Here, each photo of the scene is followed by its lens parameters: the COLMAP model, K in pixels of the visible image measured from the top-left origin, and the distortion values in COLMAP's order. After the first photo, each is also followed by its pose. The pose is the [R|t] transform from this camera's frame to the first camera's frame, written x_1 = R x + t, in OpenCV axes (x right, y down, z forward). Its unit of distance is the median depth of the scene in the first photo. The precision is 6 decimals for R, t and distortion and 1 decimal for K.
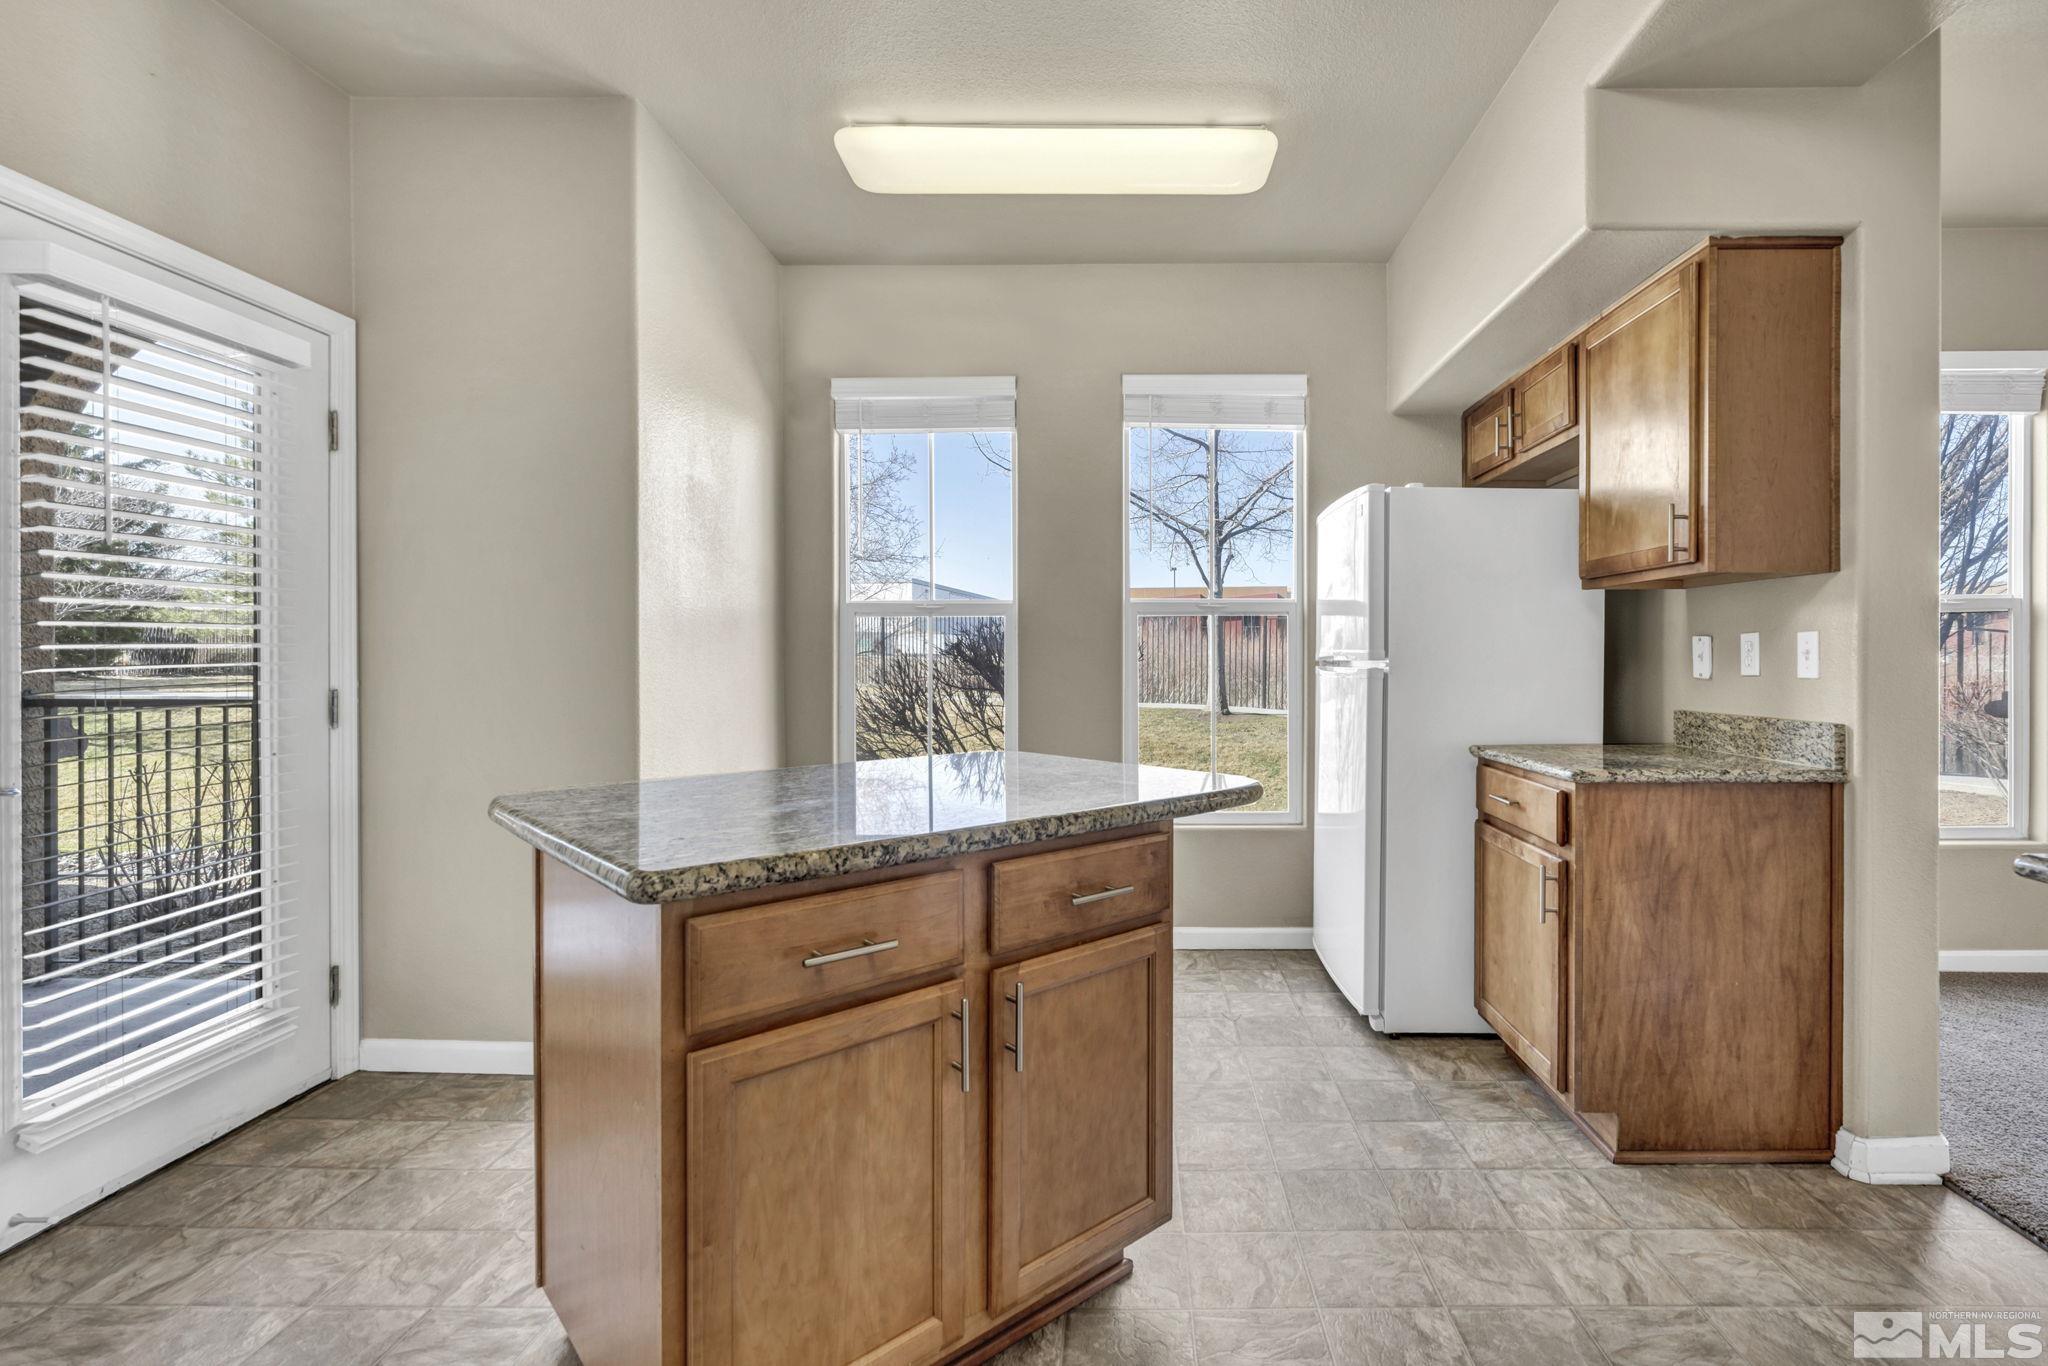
lens RADIAL K [[956.7, 0, 1108.4], [0, 956.7, 657.5], [0, 0, 1]] dist [0.002798, -0.001200]
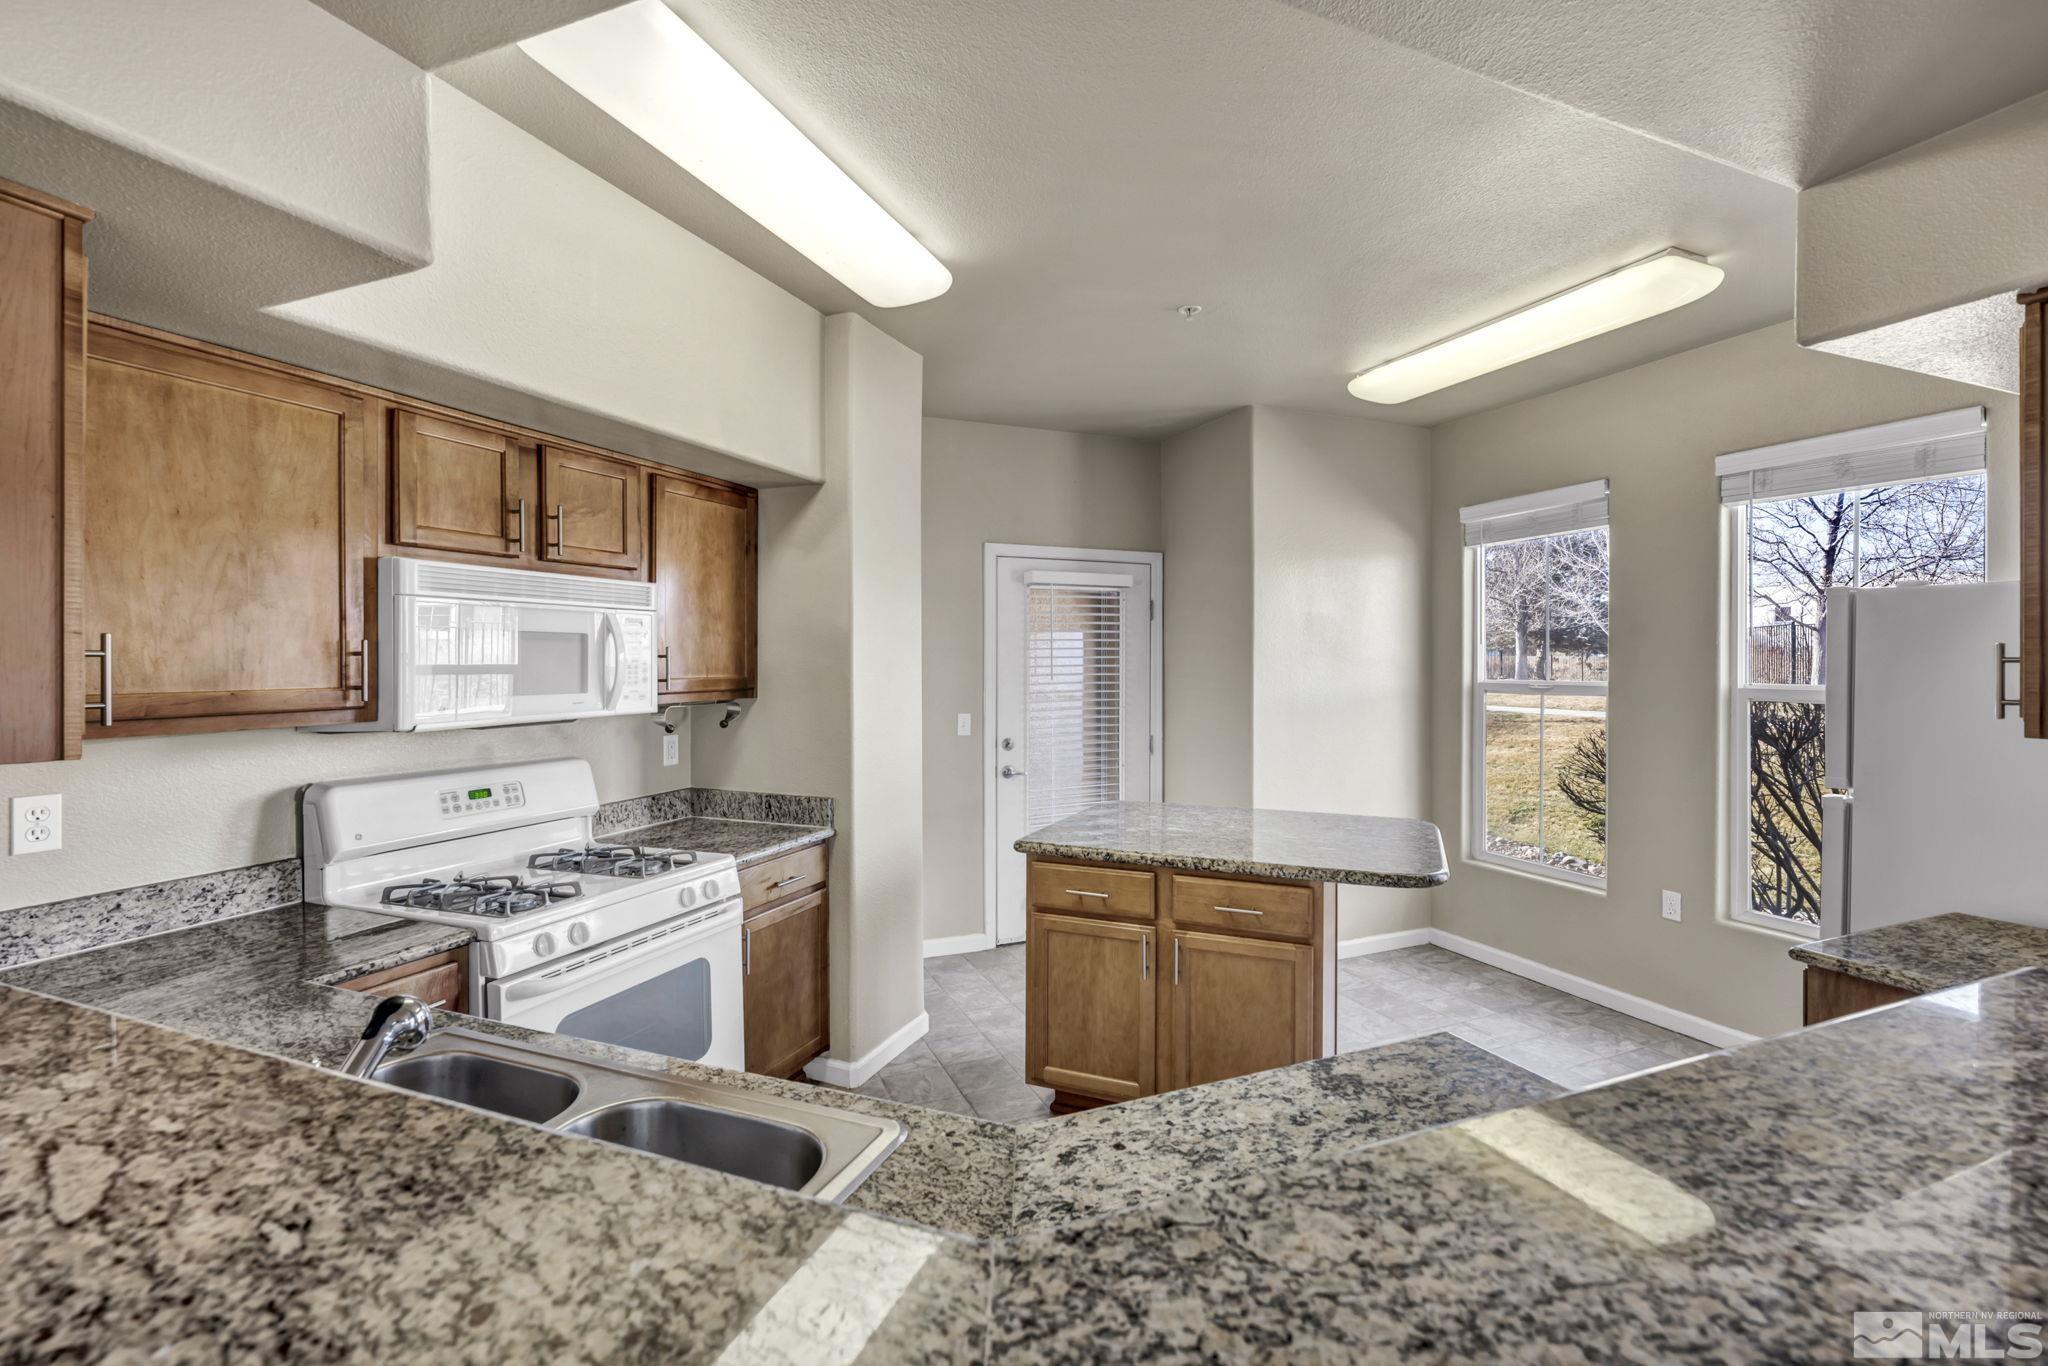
lens RADIAL K [[880.5, 0, 1030.9], [0, 880.5, 665.4], [0, 0, 1]] dist [-0.000593, -0.000915]
pose [[0.387487, 0.004405, -0.921865, 0.962993], [0.000886, 0.999986, 0.005151, -0.150037], [0.921875, -0.002813, 0.387478, 0.026183]]
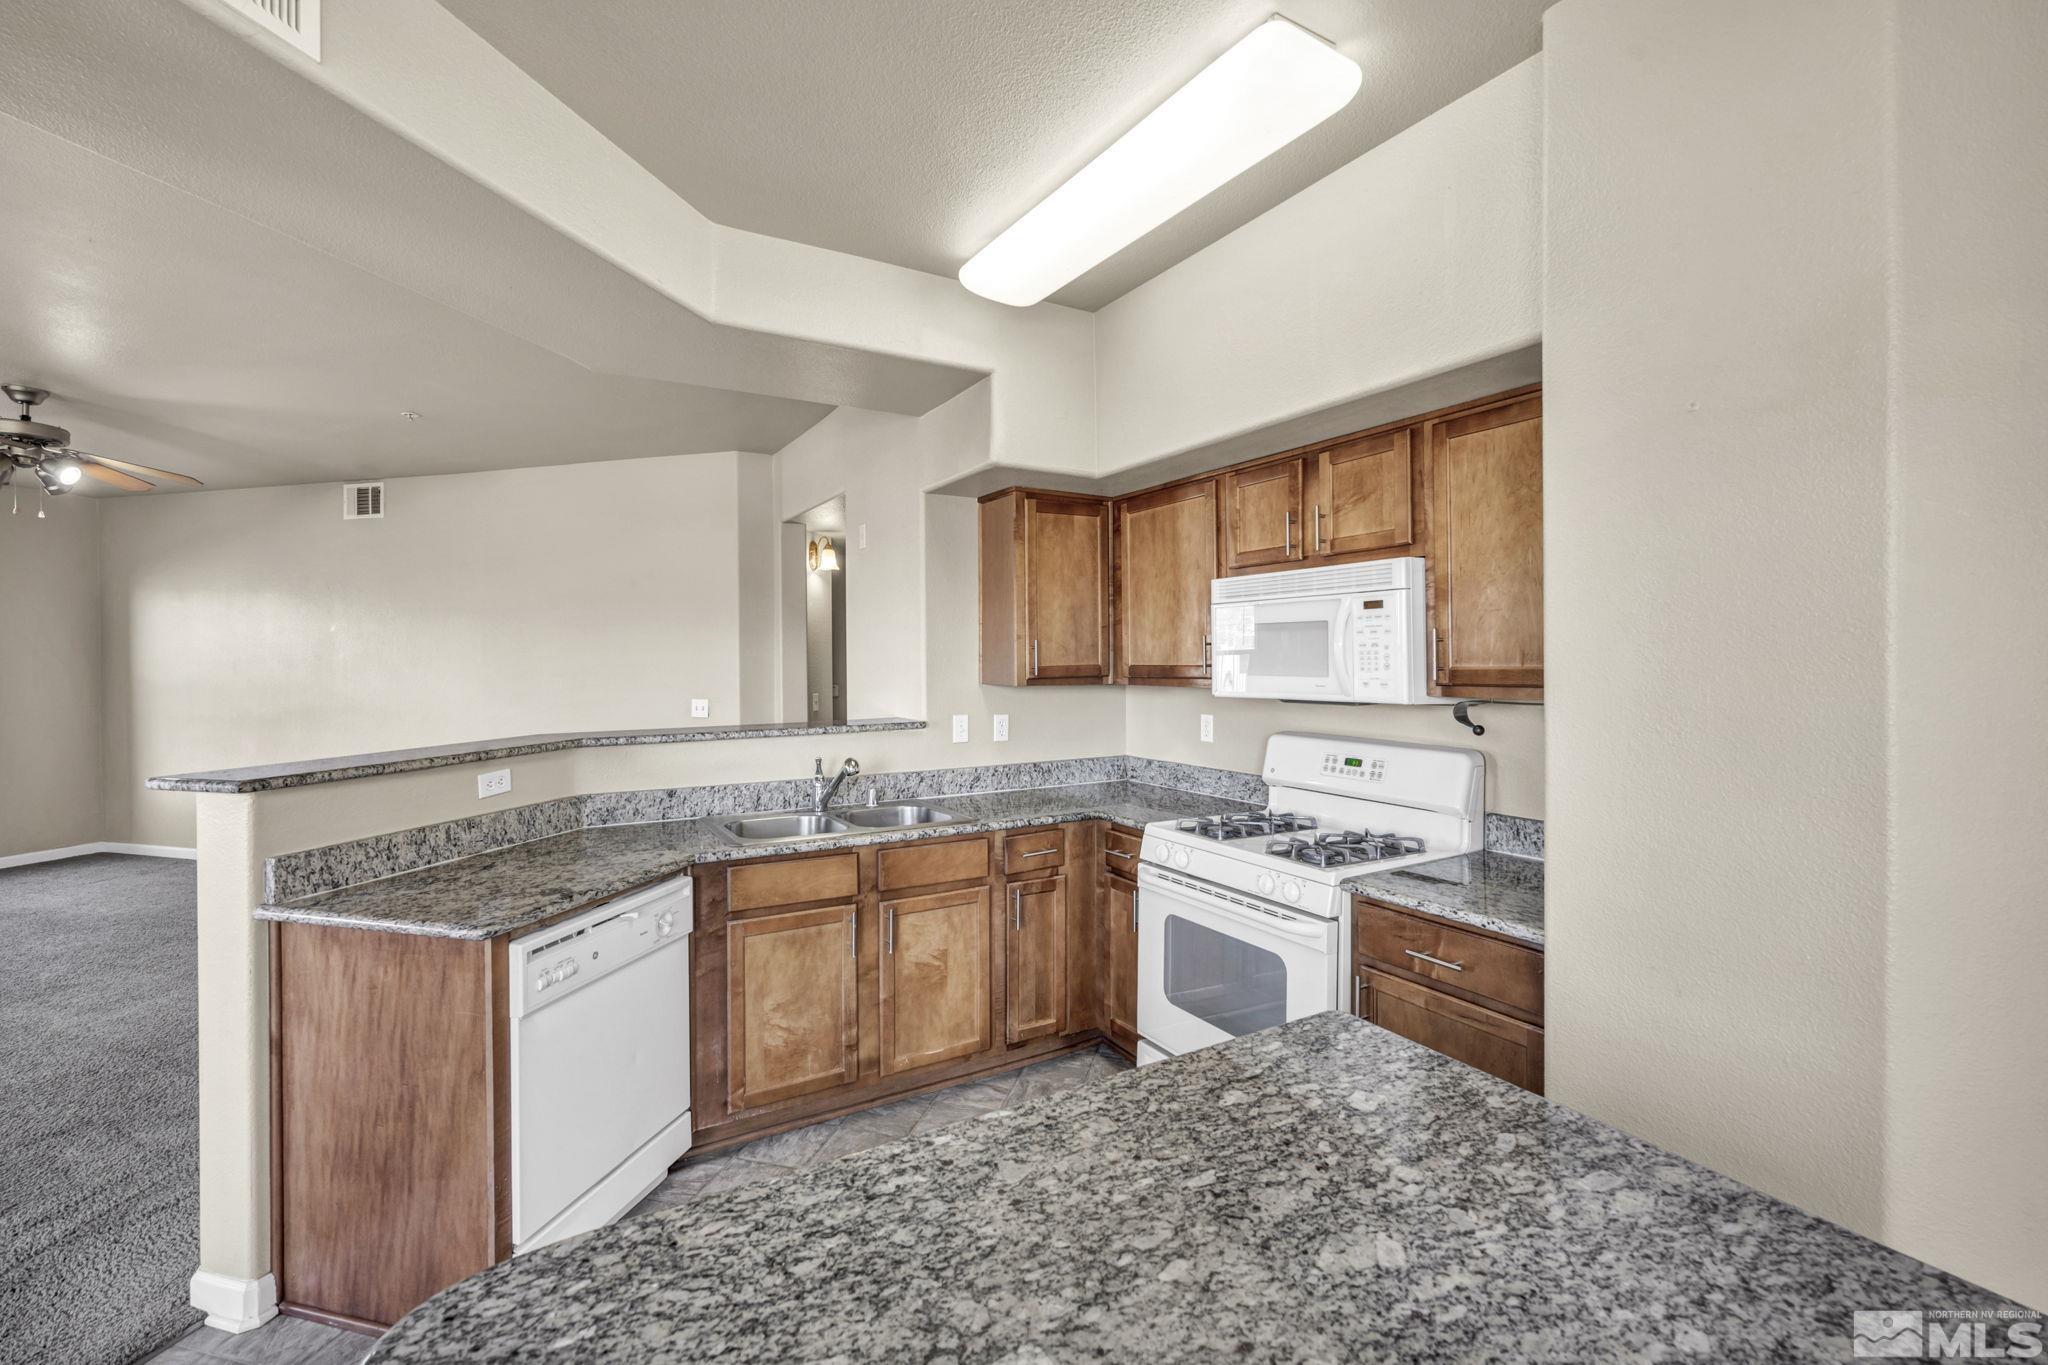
lens RADIAL K [[880.5, 0, 1005.3], [0, 880.5, 655.3], [0, 0, 1]] dist [-0.000593, -0.000915]
pose [[-0.972233, 0.004428, 0.233972, -0.142823], [0.005523, 0.999977, 0.004024, -0.146572], [-0.233949, 0.005204, -0.972235, 1.184850]]
